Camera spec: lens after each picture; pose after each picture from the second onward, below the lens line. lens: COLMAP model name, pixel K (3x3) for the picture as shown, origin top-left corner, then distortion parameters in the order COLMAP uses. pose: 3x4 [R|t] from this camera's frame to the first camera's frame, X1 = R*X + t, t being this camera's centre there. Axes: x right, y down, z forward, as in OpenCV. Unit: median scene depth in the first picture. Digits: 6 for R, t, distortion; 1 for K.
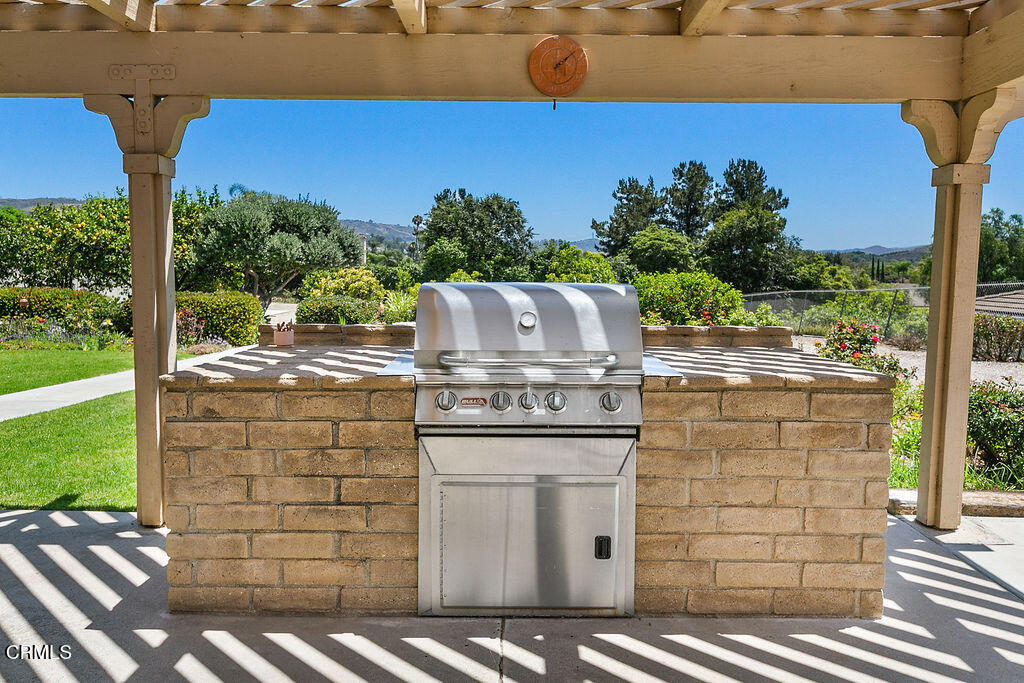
lens RADIAL K [[723.6, 0, 512.4], [0, 723.6, 319.8], [0, 0, 1]] dist [-0.000106, 0.000658]
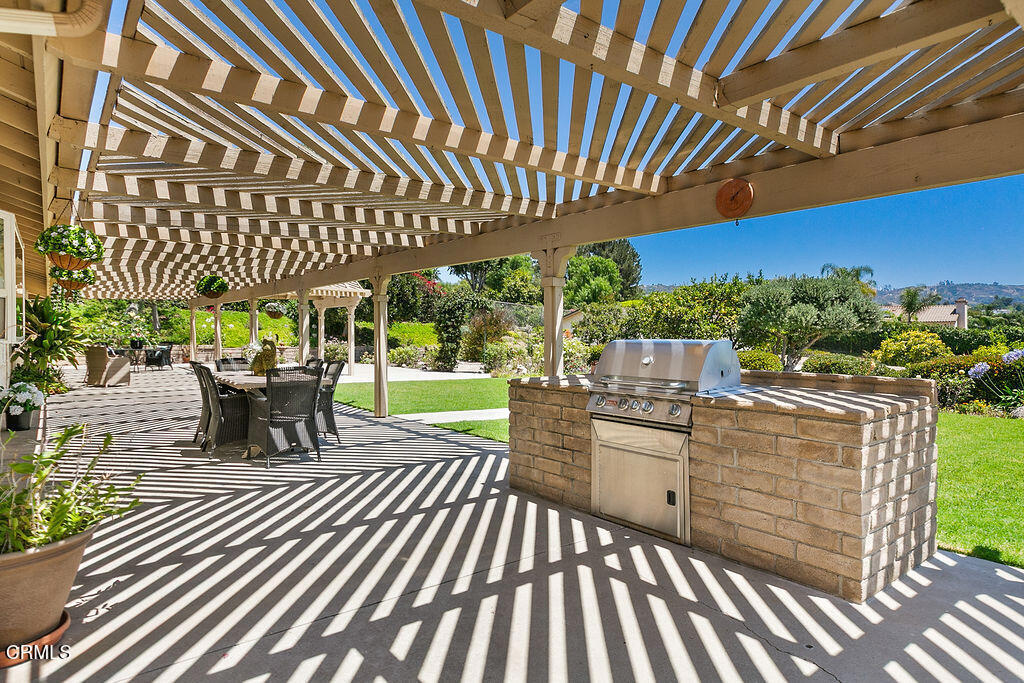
lens RADIAL K [[574.9, 0, 511.2], [0, 574.9, 340.2], [0, 0, 1]] dist [-0.000903, -0.001102]
pose [[0.628367, 0.004392, -0.777904, 0.911170], [-0.049176, 0.998208, -0.034087, 0.016098], [0.776361, 0.059673, 0.627457, -0.132347]]
